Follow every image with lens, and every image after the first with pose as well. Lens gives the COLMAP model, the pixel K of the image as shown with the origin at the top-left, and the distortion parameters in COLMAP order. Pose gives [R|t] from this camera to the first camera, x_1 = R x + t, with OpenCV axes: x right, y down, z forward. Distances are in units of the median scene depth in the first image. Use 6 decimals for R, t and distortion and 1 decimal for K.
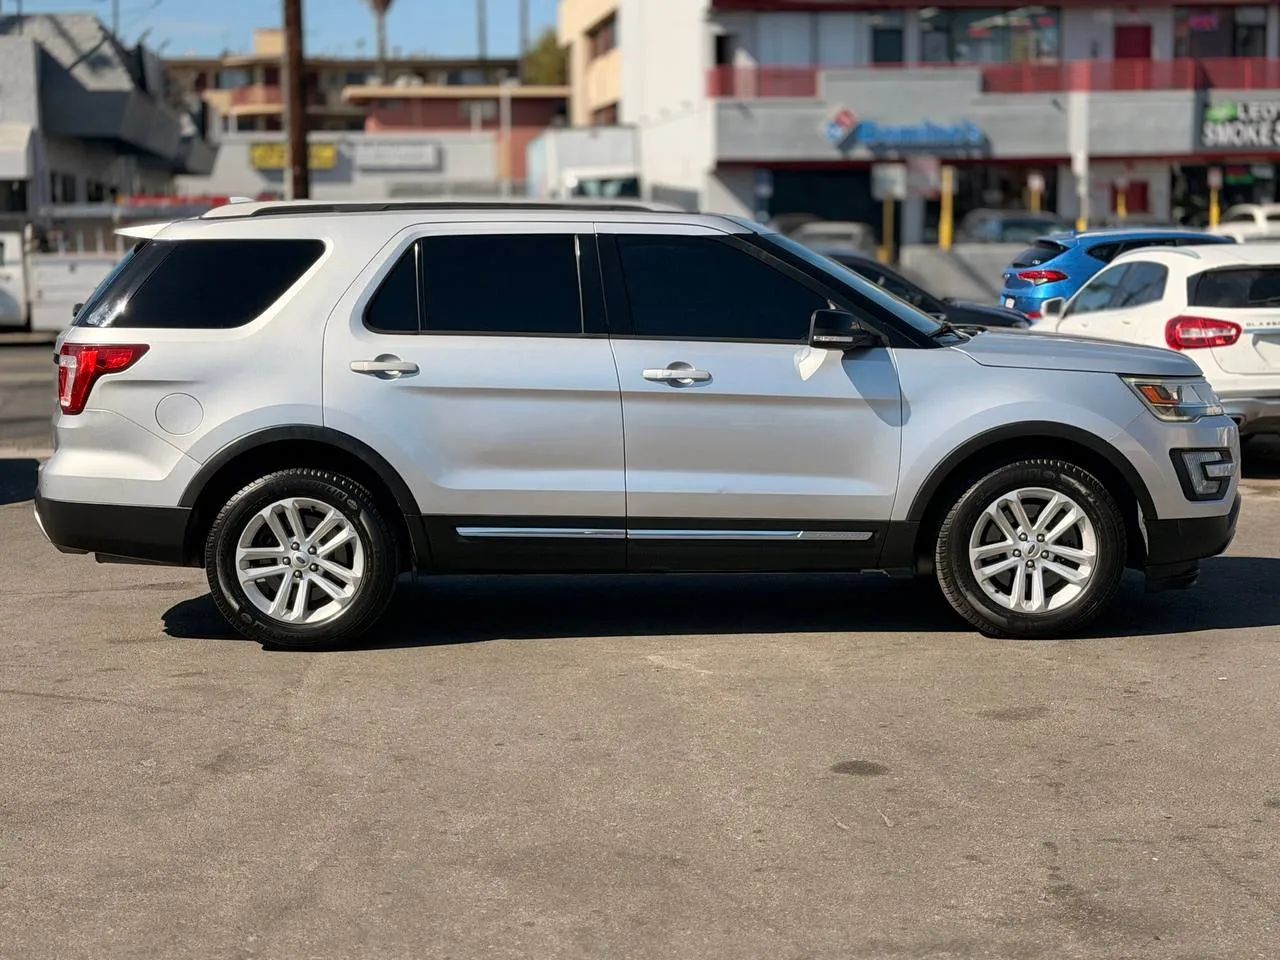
lens RADIAL K [[2323.7, 0, 640.0], [0, 2323.7, 480.0], [0, 0, 1]] dist [0.147568, -0.059846]
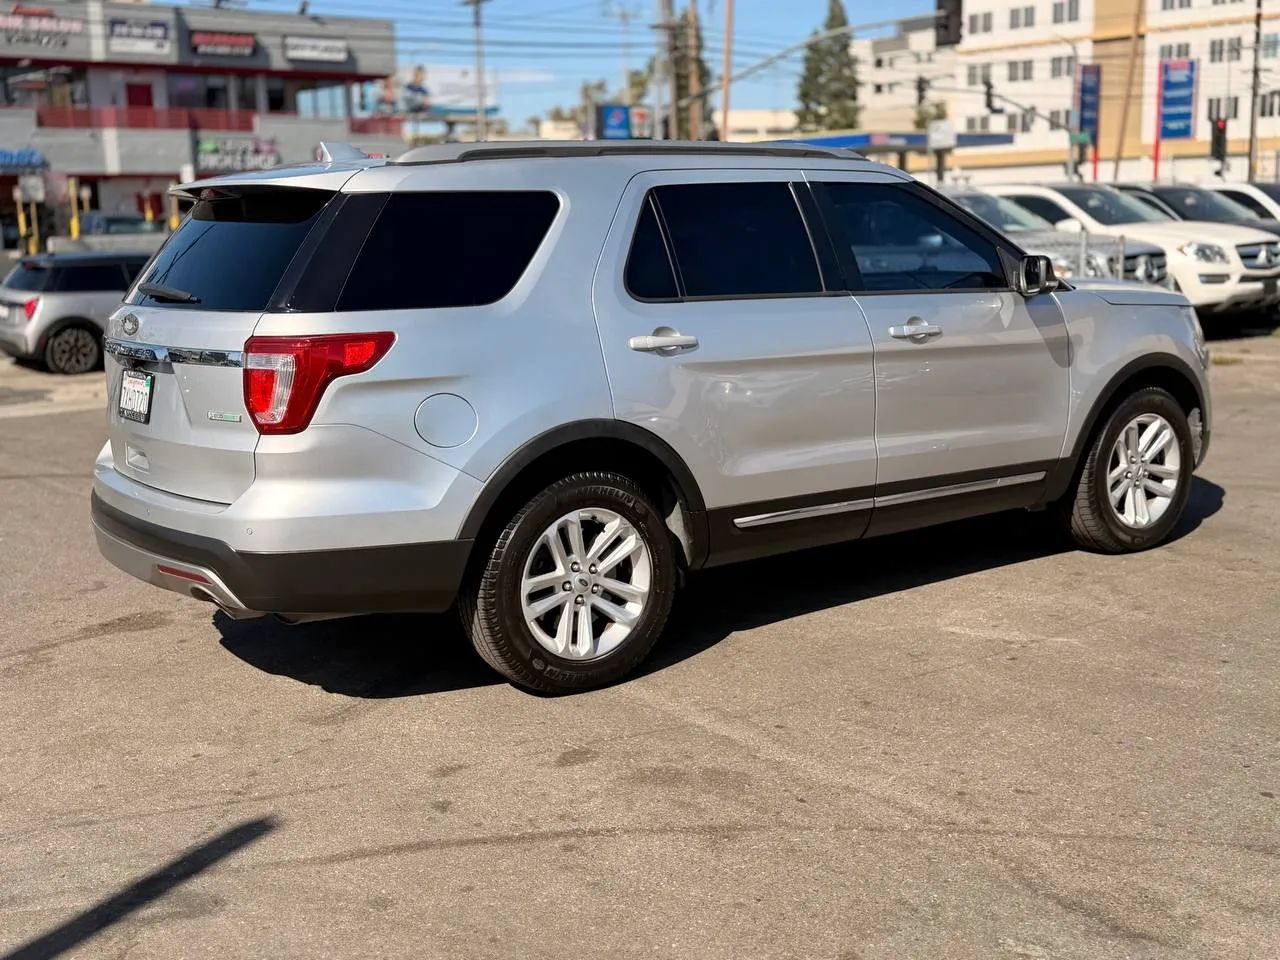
lens RADIAL K [[1424.7, 0, 640.0], [0, 1424.7, 480.0], [0, 0, 1]] dist [0.196035, -0.467138]
pose [[0.823515, -0.114982, 0.555519, -0.405466], [0.079002, 0.992947, 0.088406, -0.044863], [-0.561766, -0.028917, 0.826791, 0.570528]]
